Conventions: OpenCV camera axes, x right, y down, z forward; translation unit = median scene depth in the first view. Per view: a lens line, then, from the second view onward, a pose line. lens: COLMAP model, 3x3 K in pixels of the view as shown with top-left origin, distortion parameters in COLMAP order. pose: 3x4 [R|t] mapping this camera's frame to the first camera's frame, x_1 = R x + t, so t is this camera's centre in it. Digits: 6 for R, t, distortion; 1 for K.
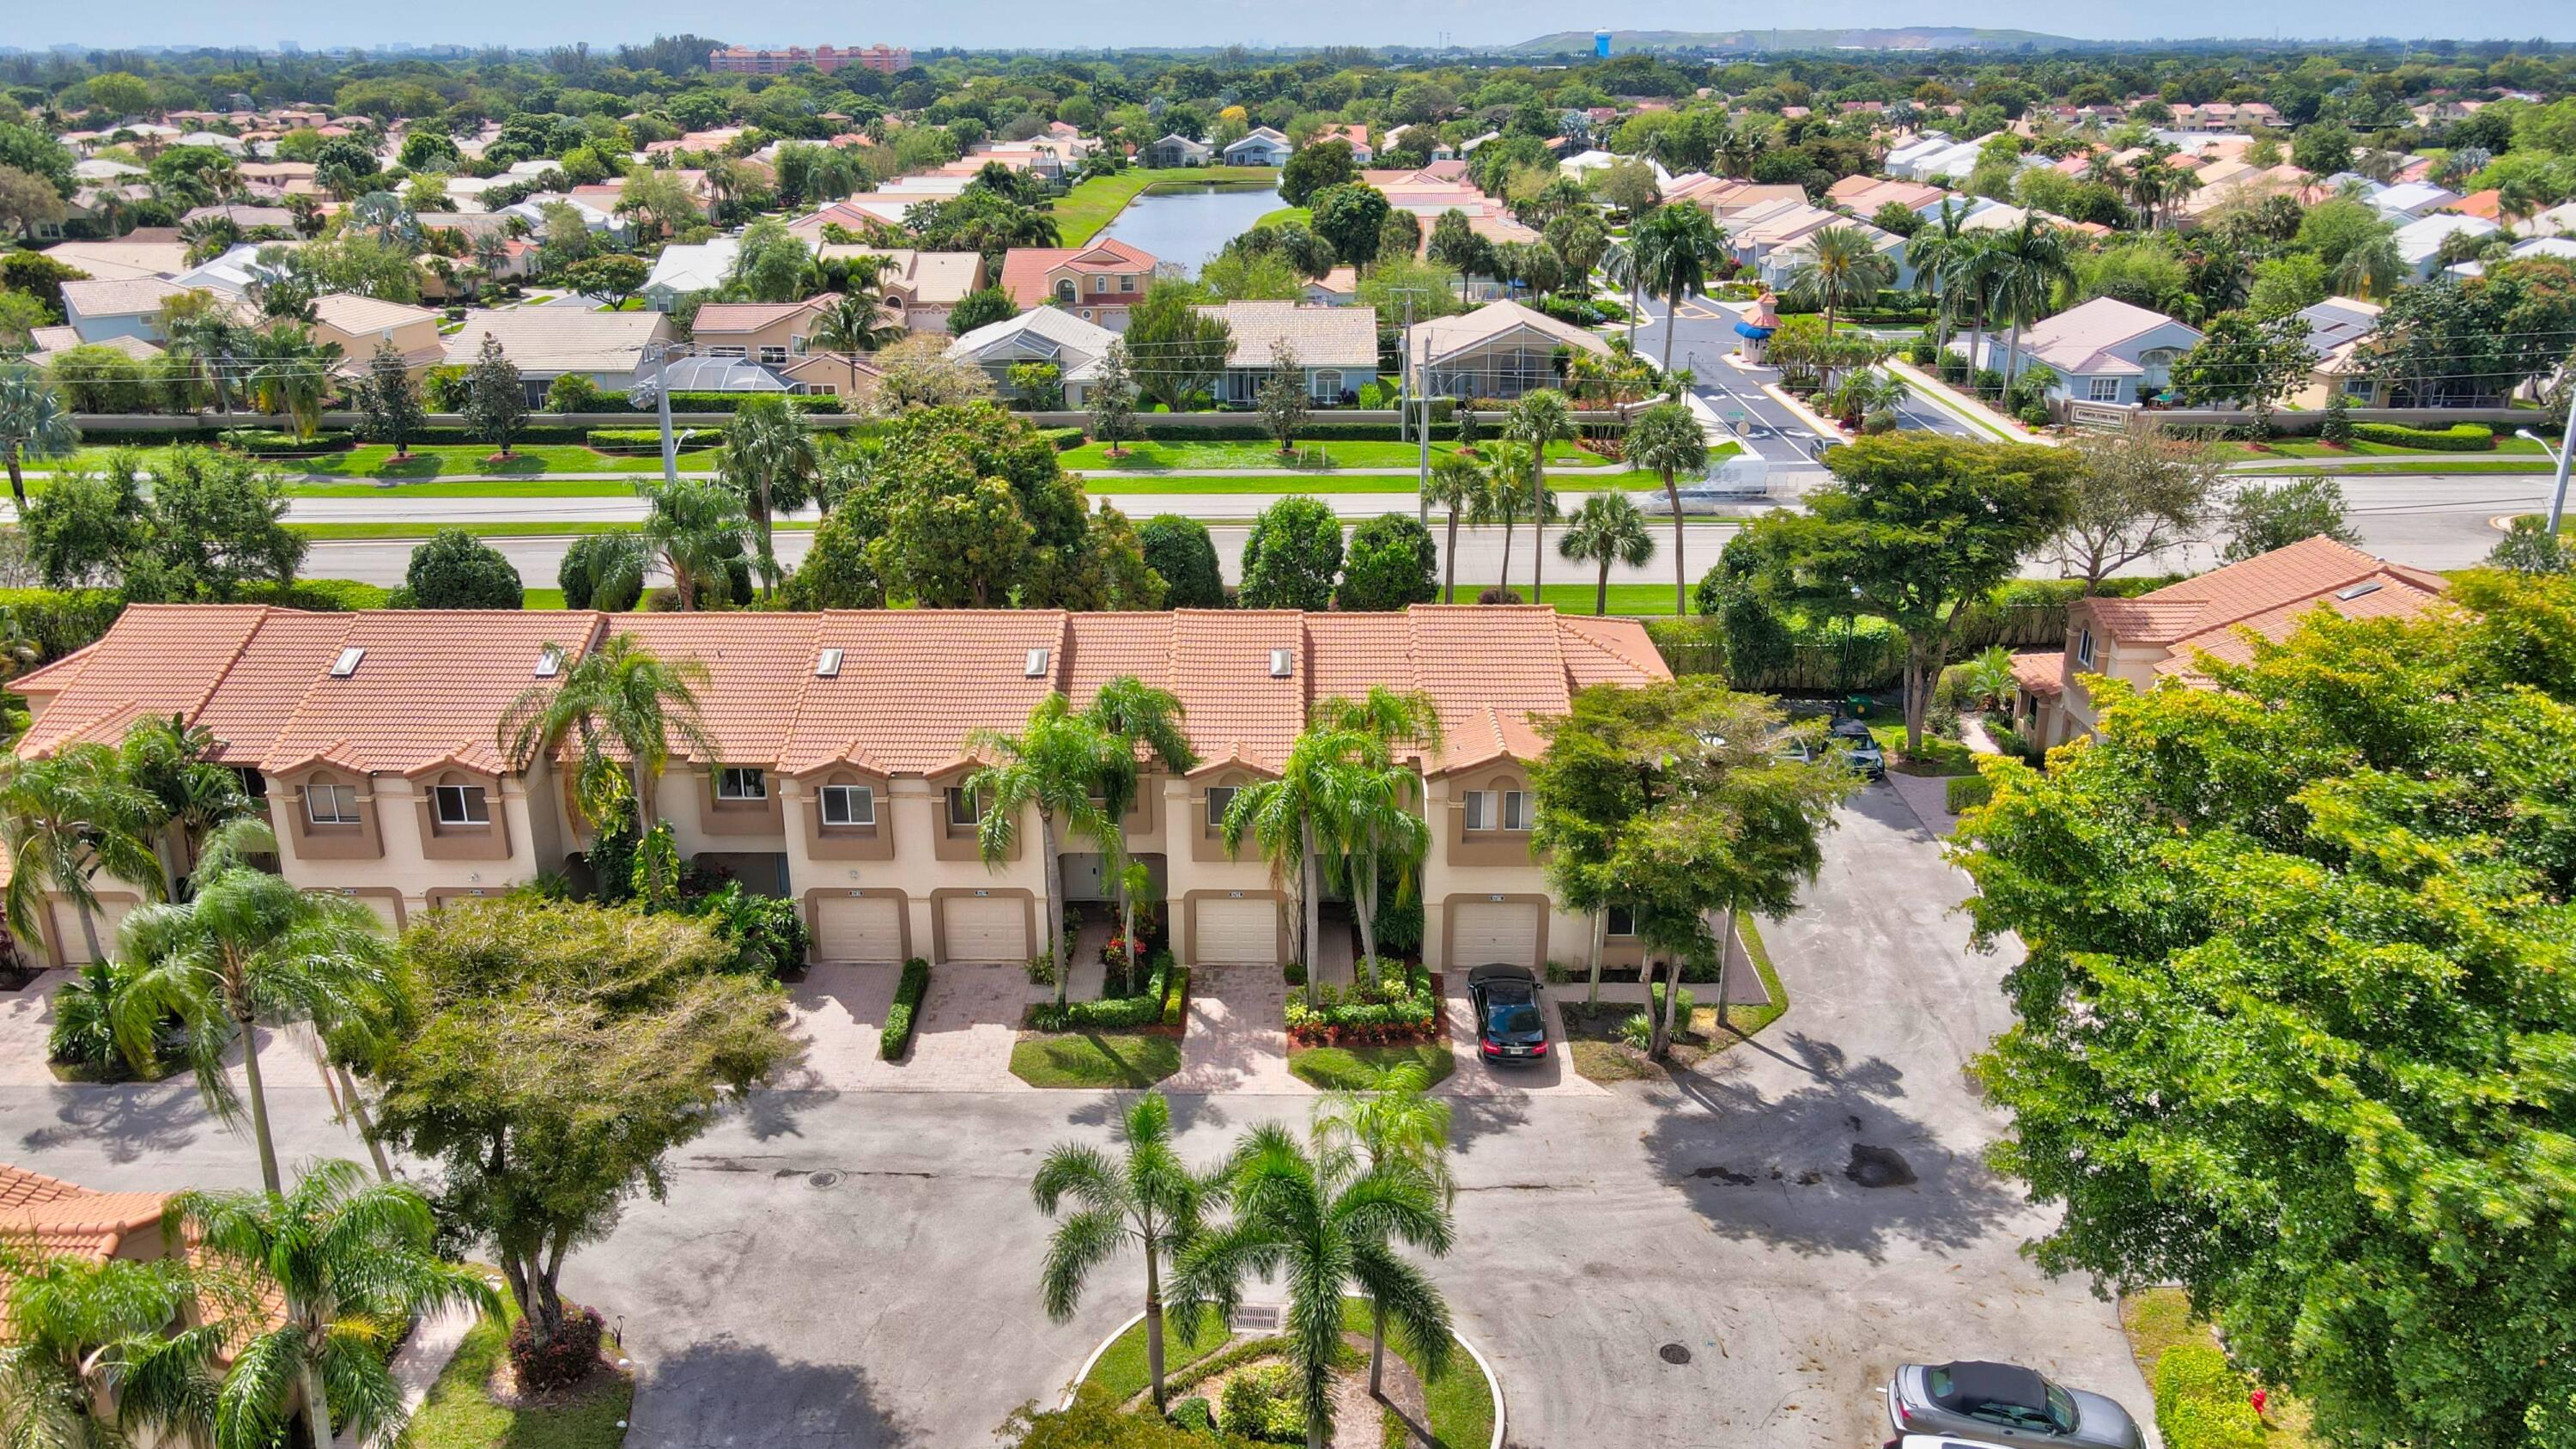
lens RADIAL K [[1891.9, 0, 1280.0], [0, 1891.9, 732.2], [0, 0, 1]] dist [-0.010645, 0.038862]
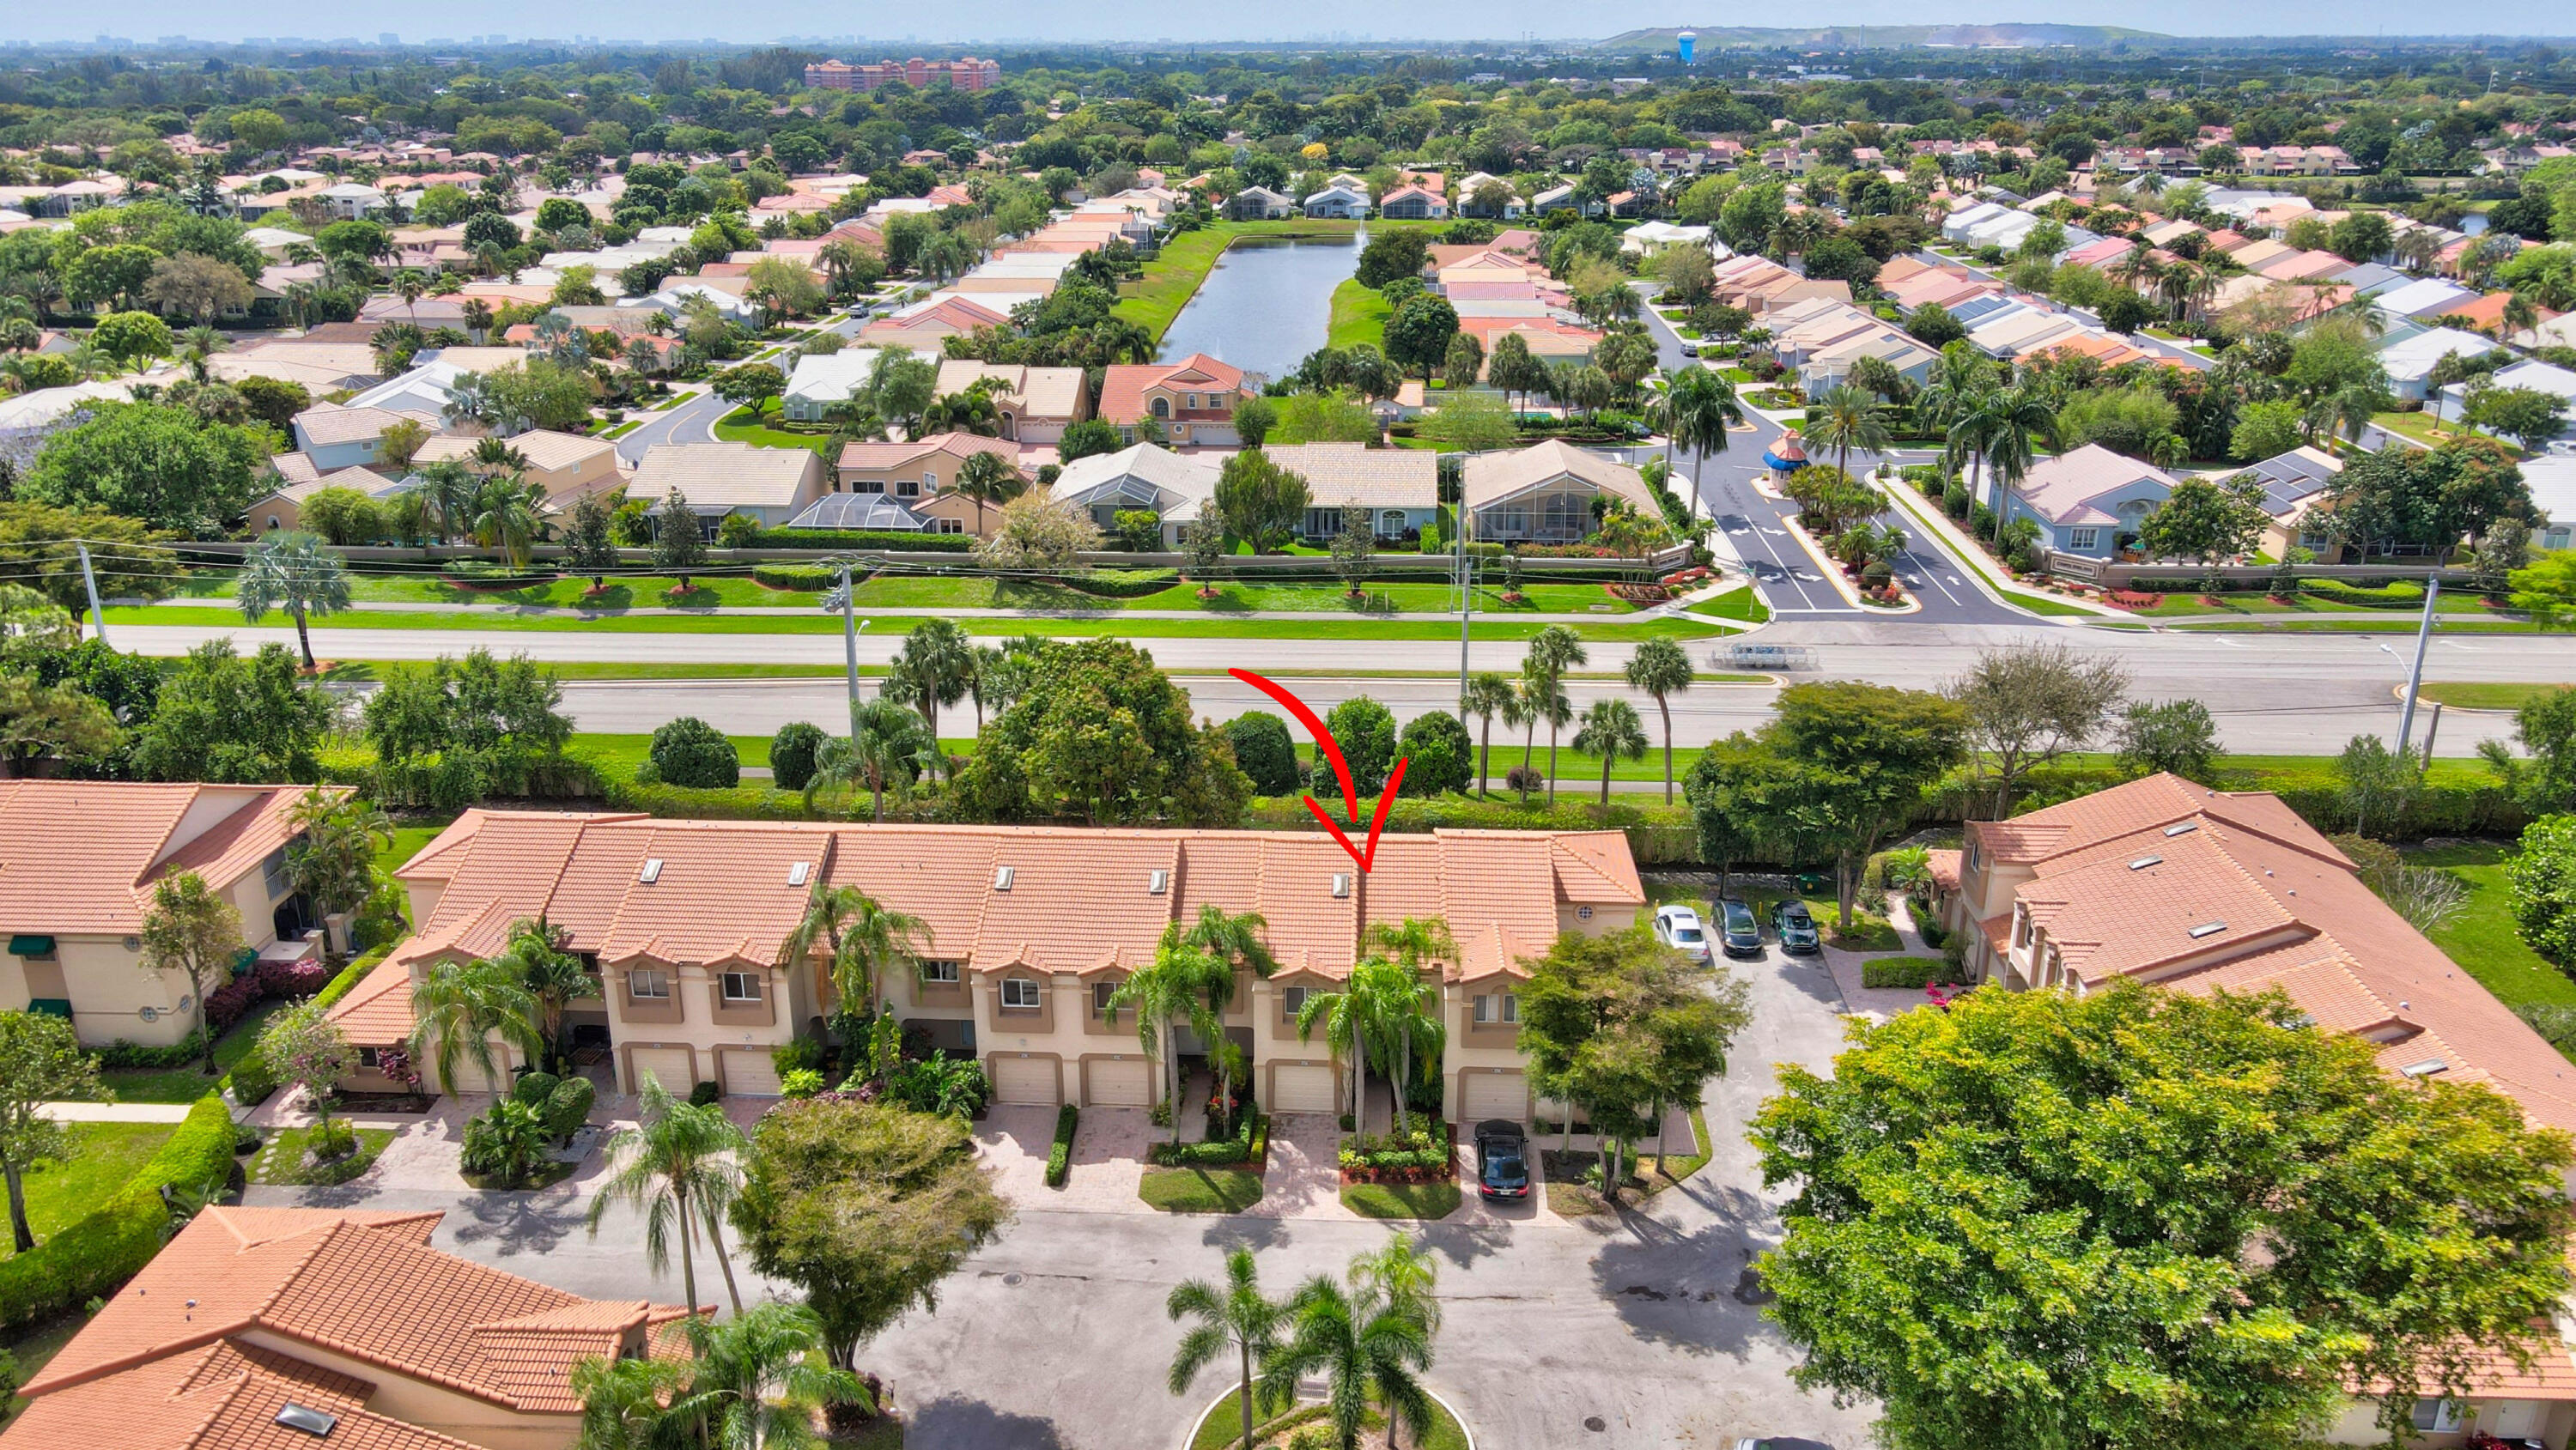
lens RADIAL K [[1891.4, 0, 1287.4], [0, 1891.4, 738.6], [0, 0, 1]] dist [-0.010645, 0.038862]
pose [[0.999285, 0.016927, -0.033796, 0.006417], [-0.016688, 0.999834, 0.007343, -0.155409], [0.033915, -0.006774, 0.999402, -0.349912]]
